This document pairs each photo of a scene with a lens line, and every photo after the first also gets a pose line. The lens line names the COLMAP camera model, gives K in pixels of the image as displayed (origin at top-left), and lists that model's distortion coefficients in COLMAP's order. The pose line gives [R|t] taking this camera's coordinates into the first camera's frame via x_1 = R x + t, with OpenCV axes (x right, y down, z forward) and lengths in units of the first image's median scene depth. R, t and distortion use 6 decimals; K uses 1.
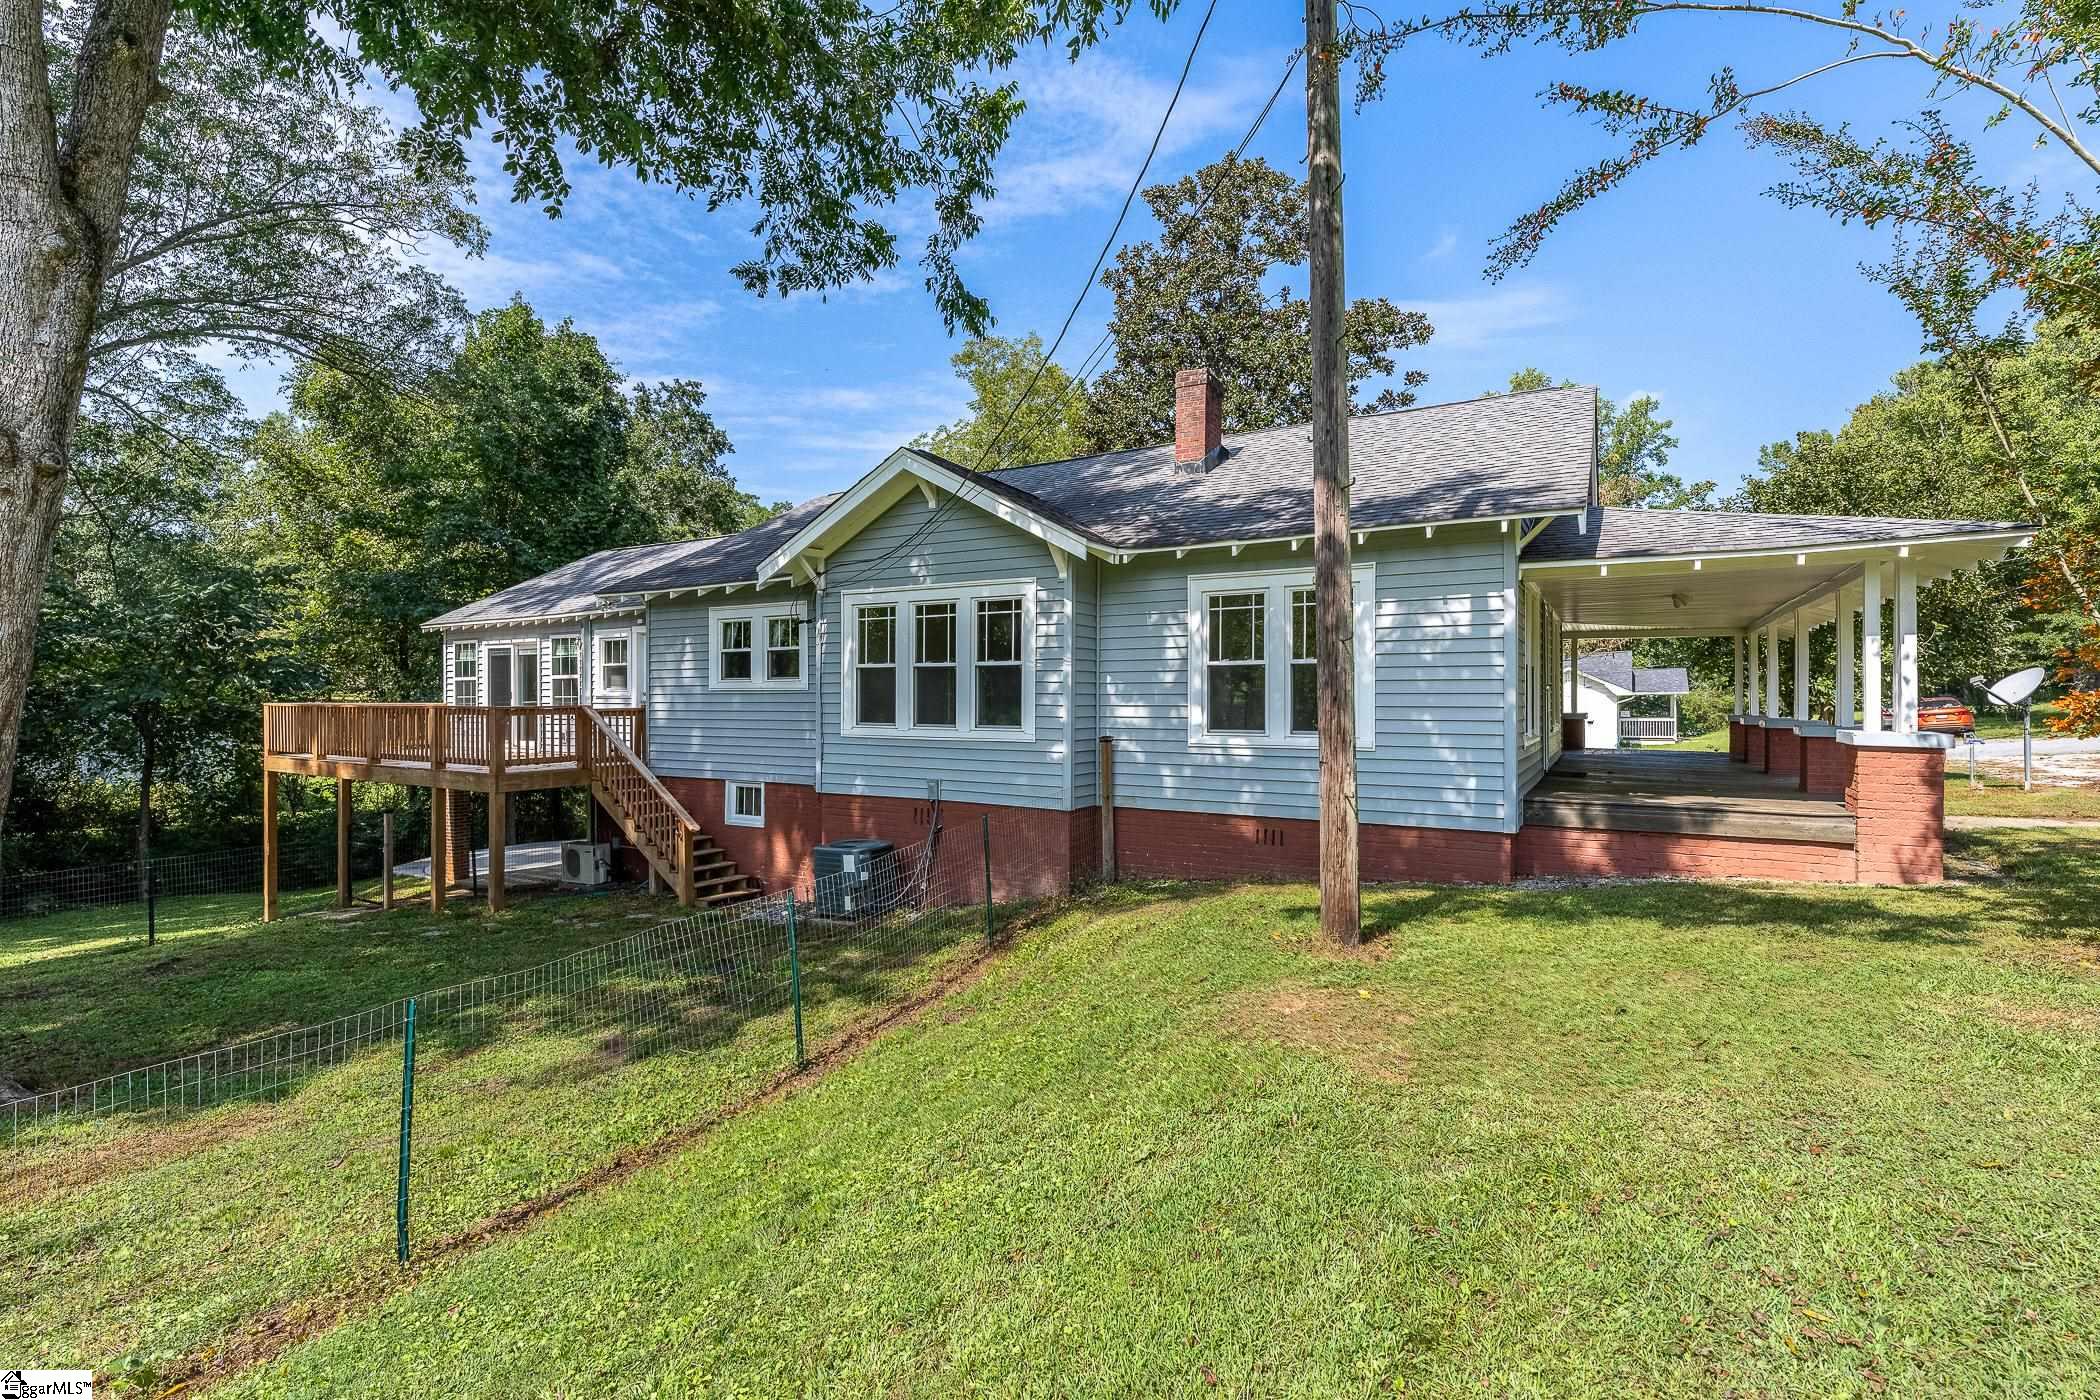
lens RADIAL K [[949.3, 0, 1052.4], [0, 949.3, 700.2], [0, 0, 1]] dist [-0.004469, -0.000051]
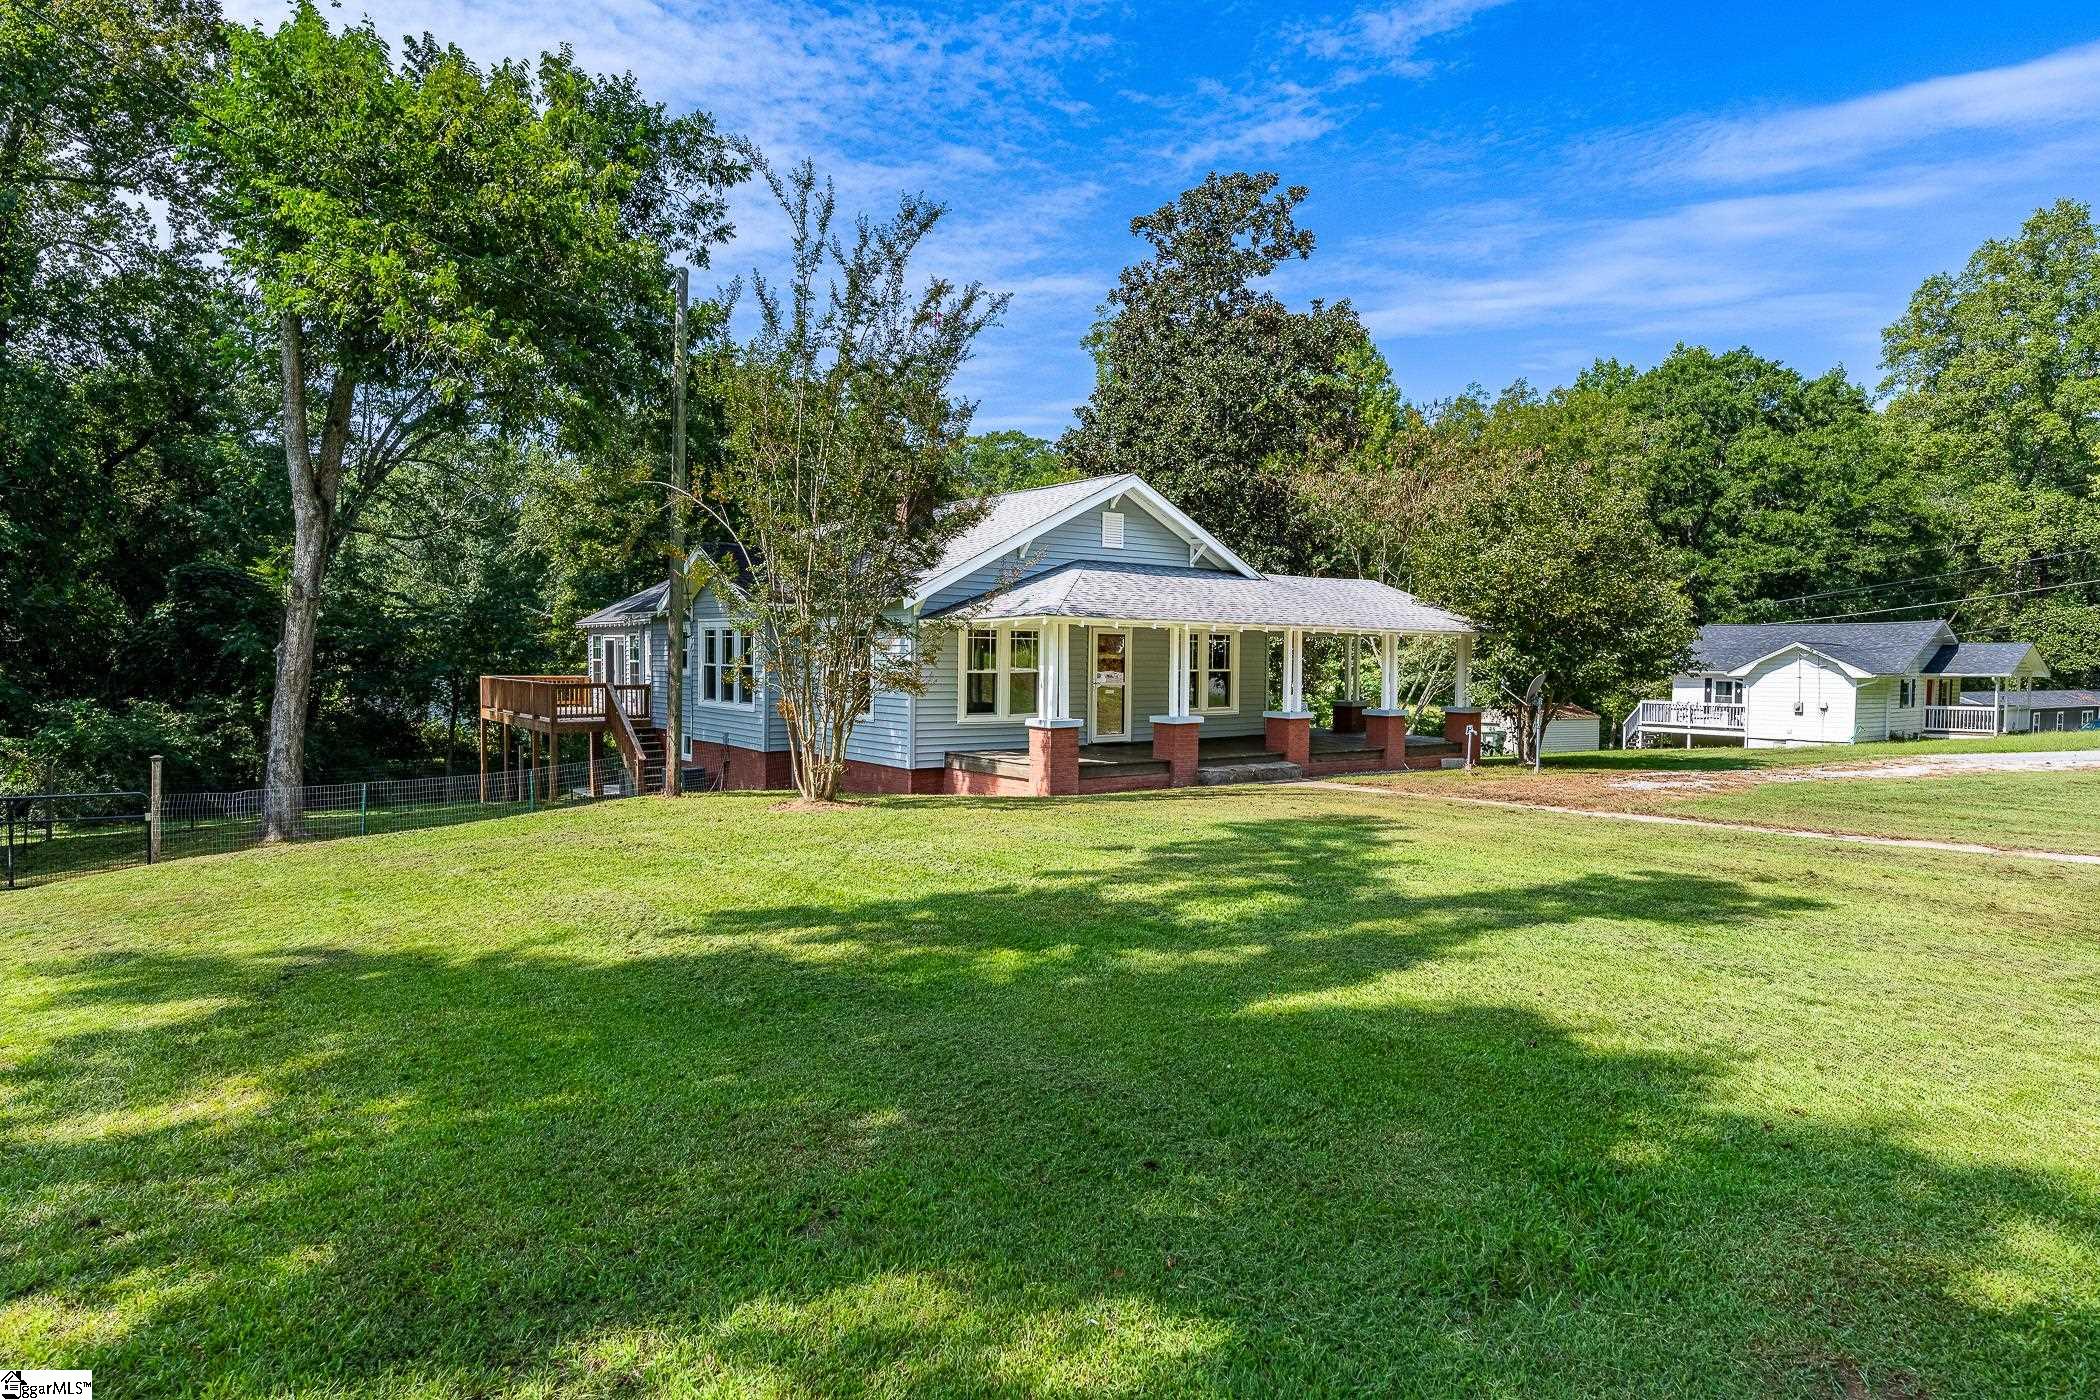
lens RADIAL K [[1201.9, 0, 1046.6], [0, 1201.9, 694.0], [0, 0, 1]] dist [-0.001680, -0.000313]
pose [[0.924805, 0.021691, -0.379823, 1.058417], [-0.010366, 0.999439, 0.031835, -0.052453], [0.380301, -0.025504, 0.924511, -0.665467]]
